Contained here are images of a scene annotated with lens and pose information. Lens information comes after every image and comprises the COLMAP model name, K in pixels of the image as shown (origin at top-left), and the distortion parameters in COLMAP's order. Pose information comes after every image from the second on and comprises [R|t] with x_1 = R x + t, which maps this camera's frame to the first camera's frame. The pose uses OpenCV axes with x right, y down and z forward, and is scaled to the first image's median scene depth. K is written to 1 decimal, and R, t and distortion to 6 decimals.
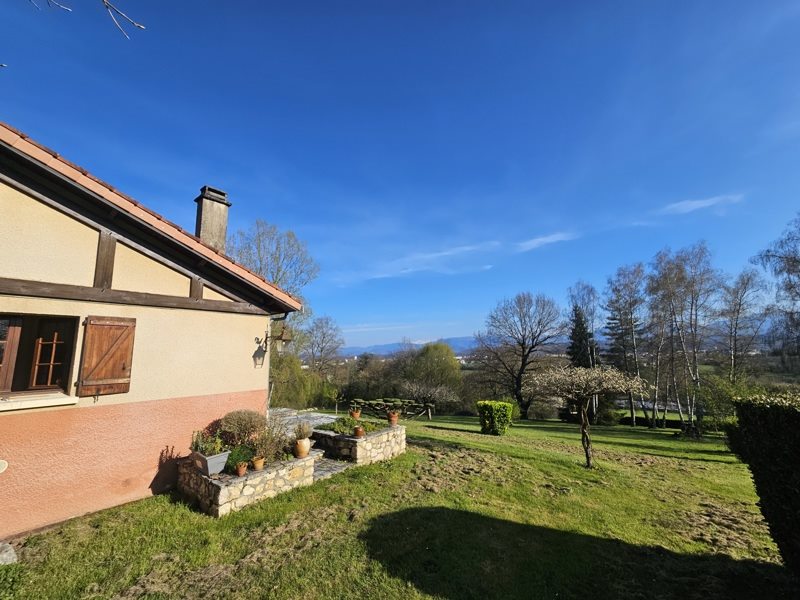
lens RADIAL K [[329.8, 0, 395.2], [0, 329.8, 298.0], [0, 0, 1]] dist [0.002215, 0.000015]
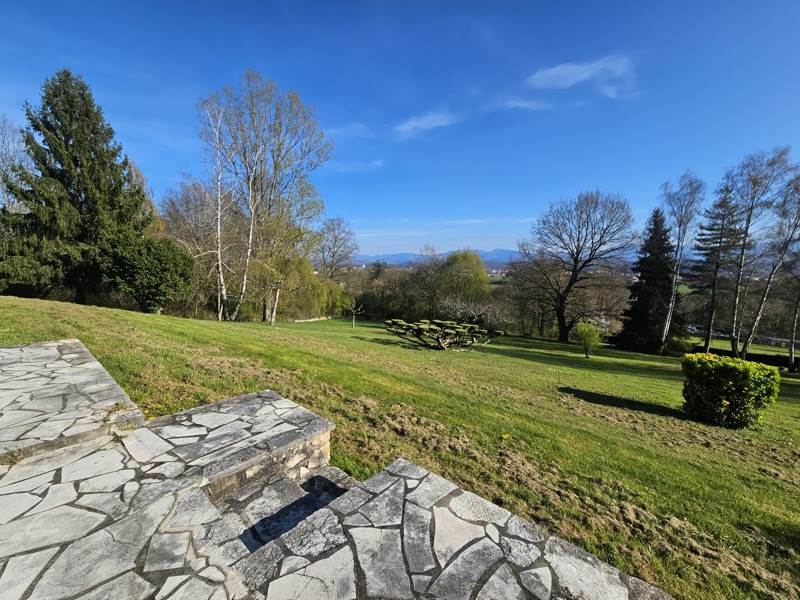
lens RADIAL K [[329.8, 0, 395.2], [0, 329.8, 298.0], [0, 0, 1]] dist [0.002215, 0.000015]
pose [[0.998838, 0.044742, -0.017923, -0.049517], [-0.038305, 0.962592, 0.268233, 0.033355], [0.029254, -0.267235, 0.963187, 0.154121]]
